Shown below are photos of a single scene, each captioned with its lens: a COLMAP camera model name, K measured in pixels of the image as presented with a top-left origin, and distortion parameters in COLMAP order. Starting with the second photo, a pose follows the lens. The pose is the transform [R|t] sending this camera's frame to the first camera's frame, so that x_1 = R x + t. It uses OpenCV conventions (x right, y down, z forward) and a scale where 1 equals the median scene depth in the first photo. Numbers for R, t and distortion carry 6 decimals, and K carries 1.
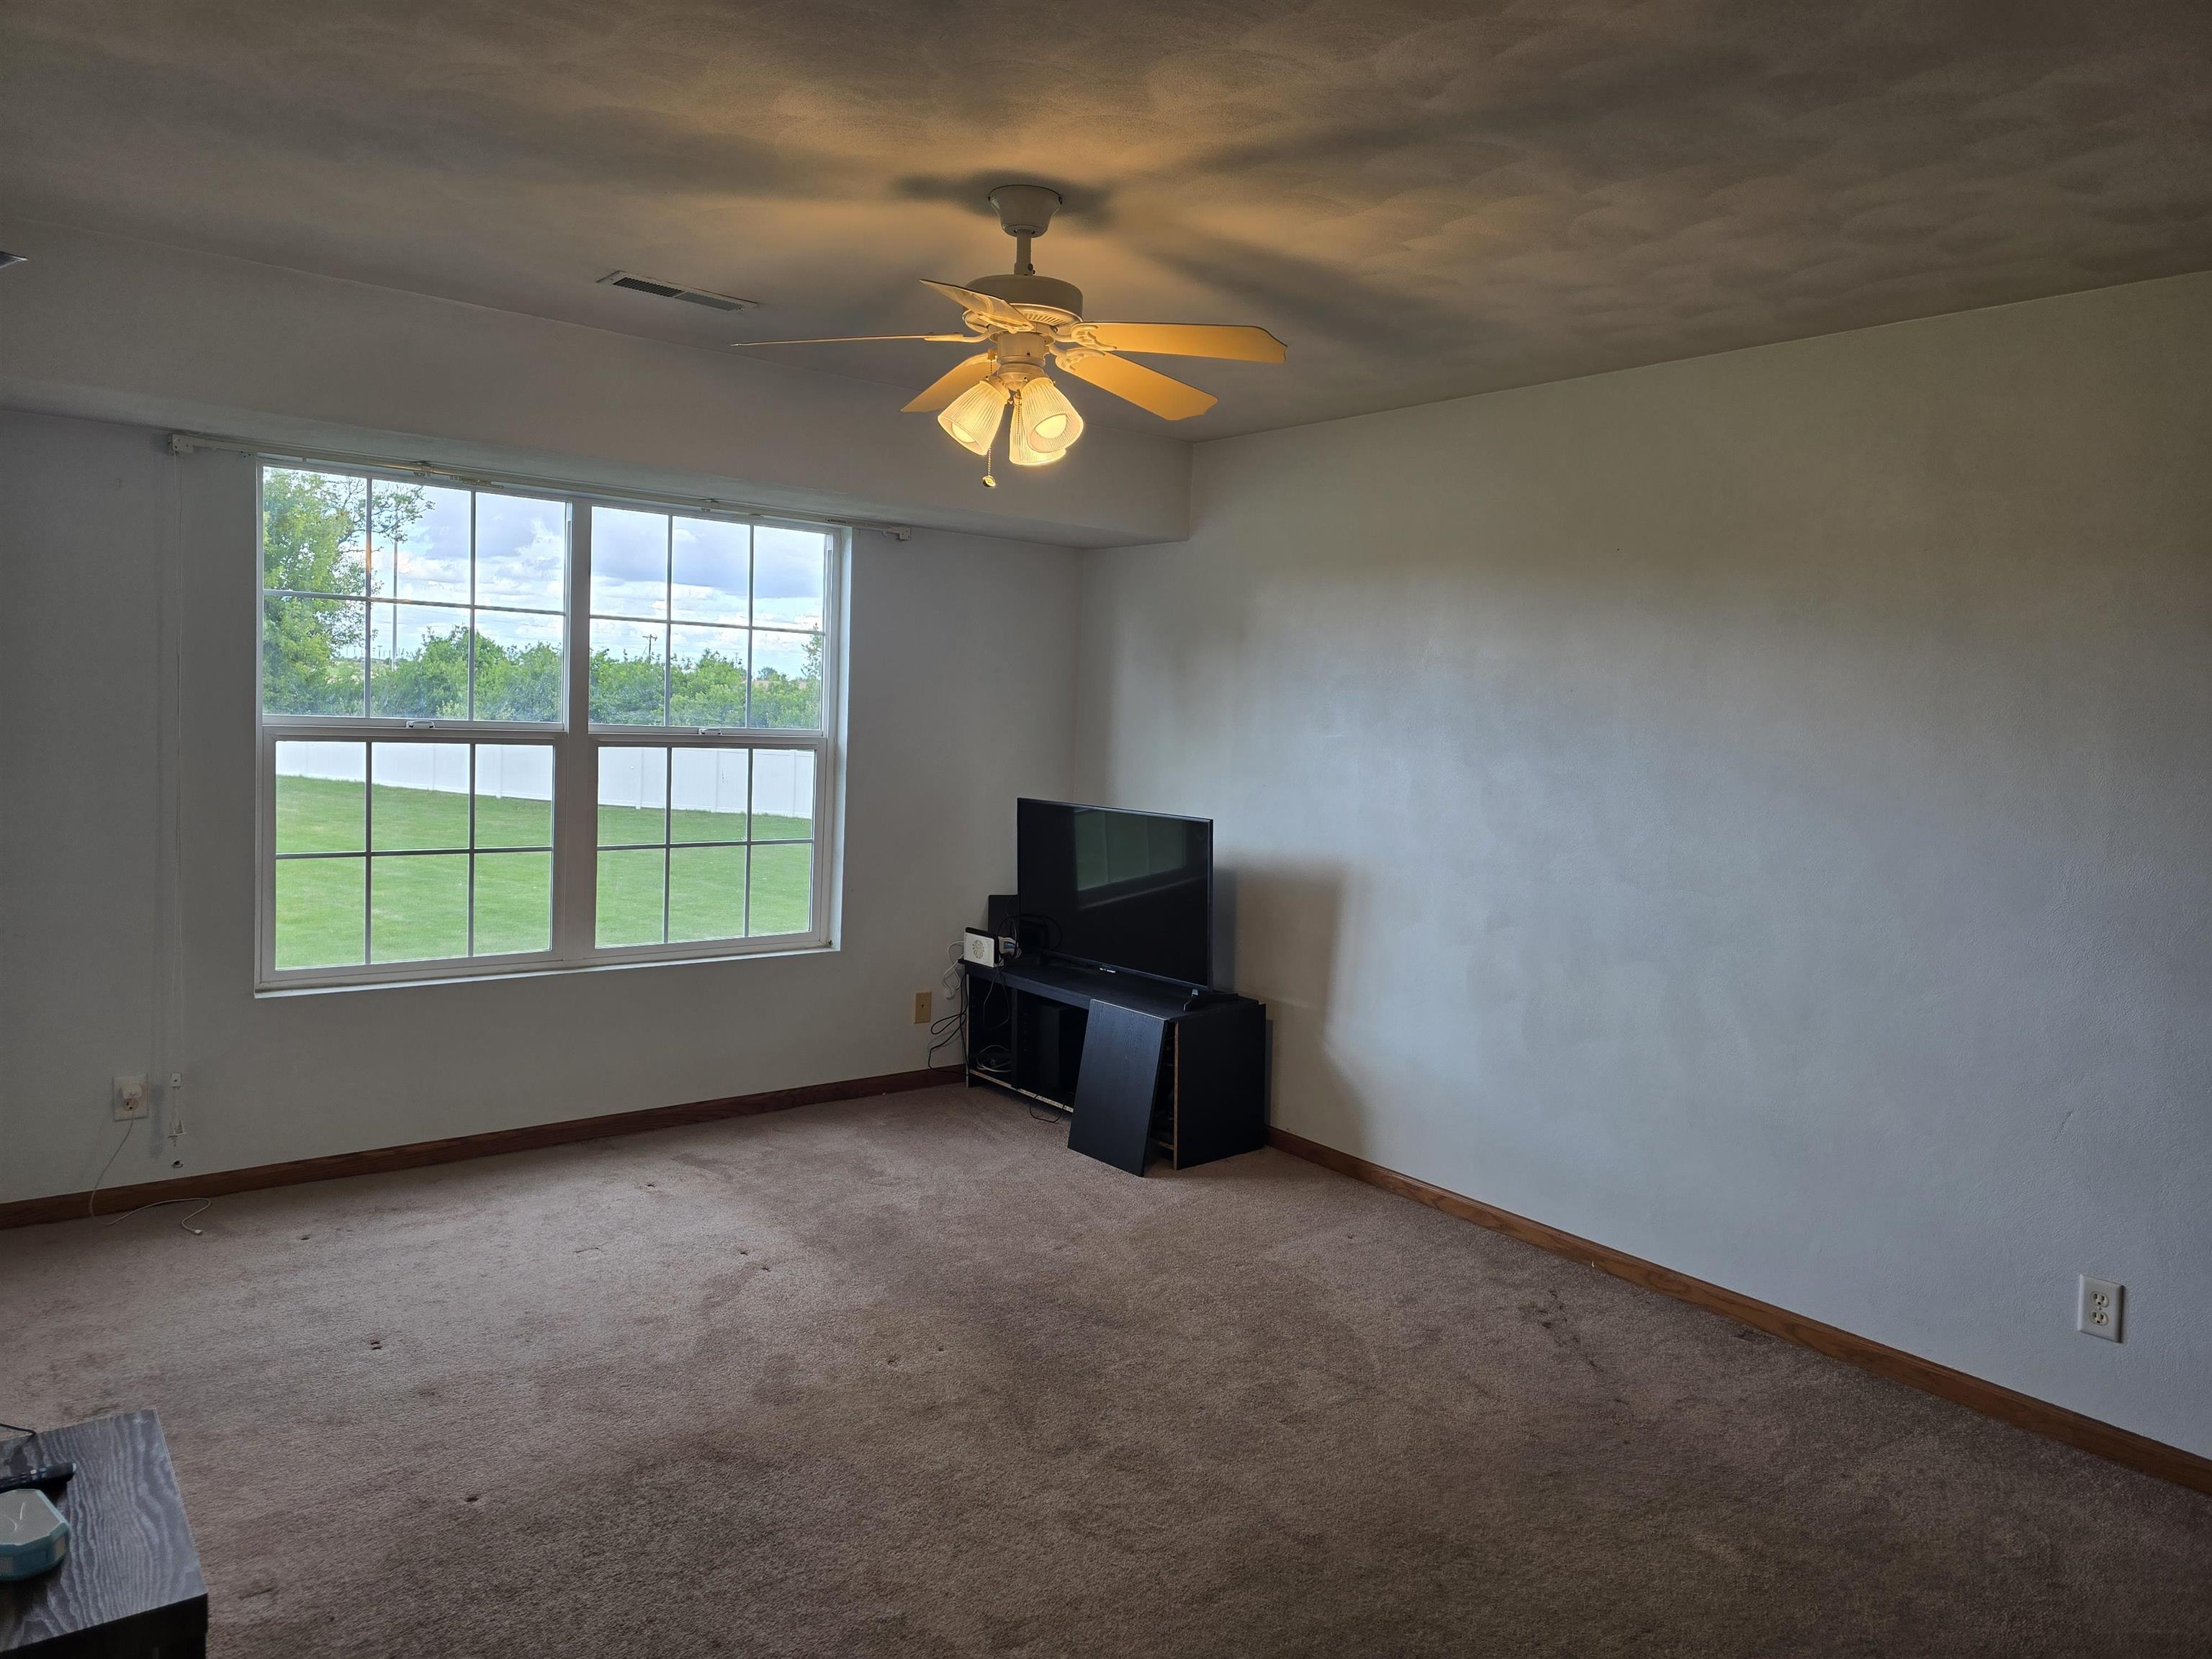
lens RADIAL K [[1464.0, 0, 1118.8], [0, 1464.0, 828.3], [0, 0, 1]] dist [0.061645, -0.119253]
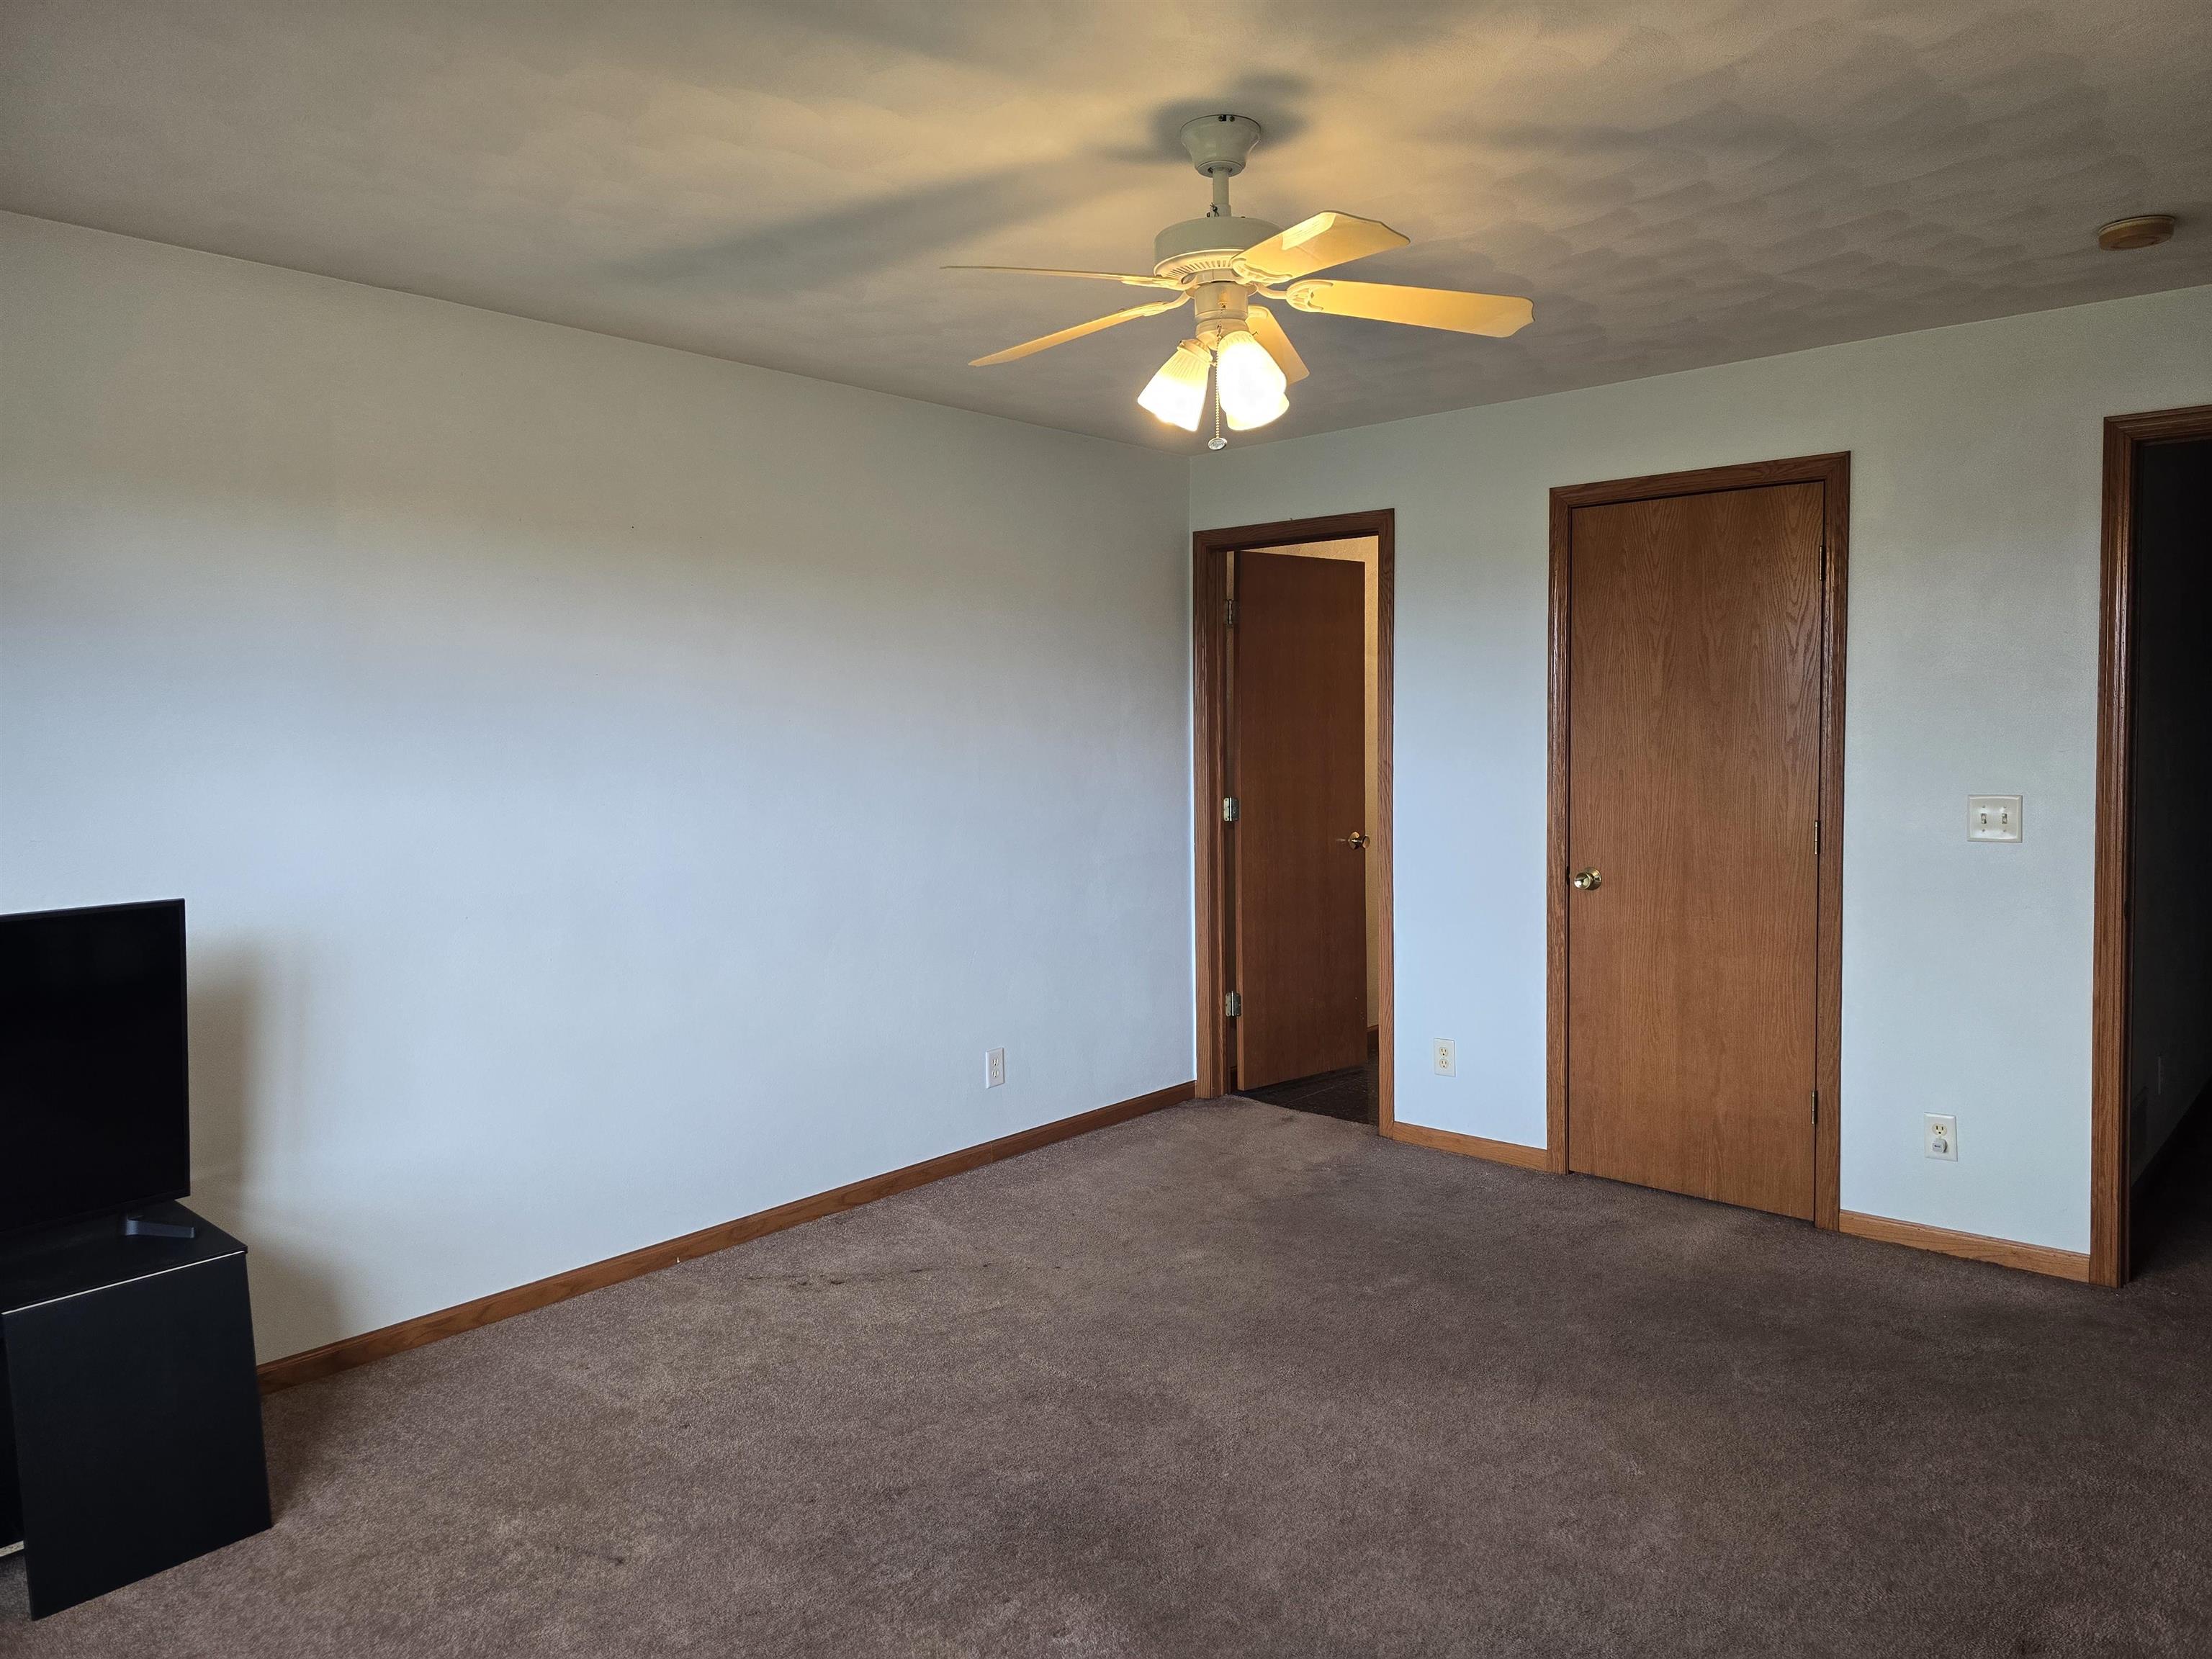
lens RADIAL K [[1464.0, 0, 1118.8], [0, 1464.0, 828.3], [0, 0, 1]] dist [0.061645, -0.119253]
pose [[-0.165523, -0.119833, 0.978898, -0.692391], [0.090075, 0.986605, 0.136007, -0.098889], [-0.982084, 0.110686, -0.152512, 0.889175]]
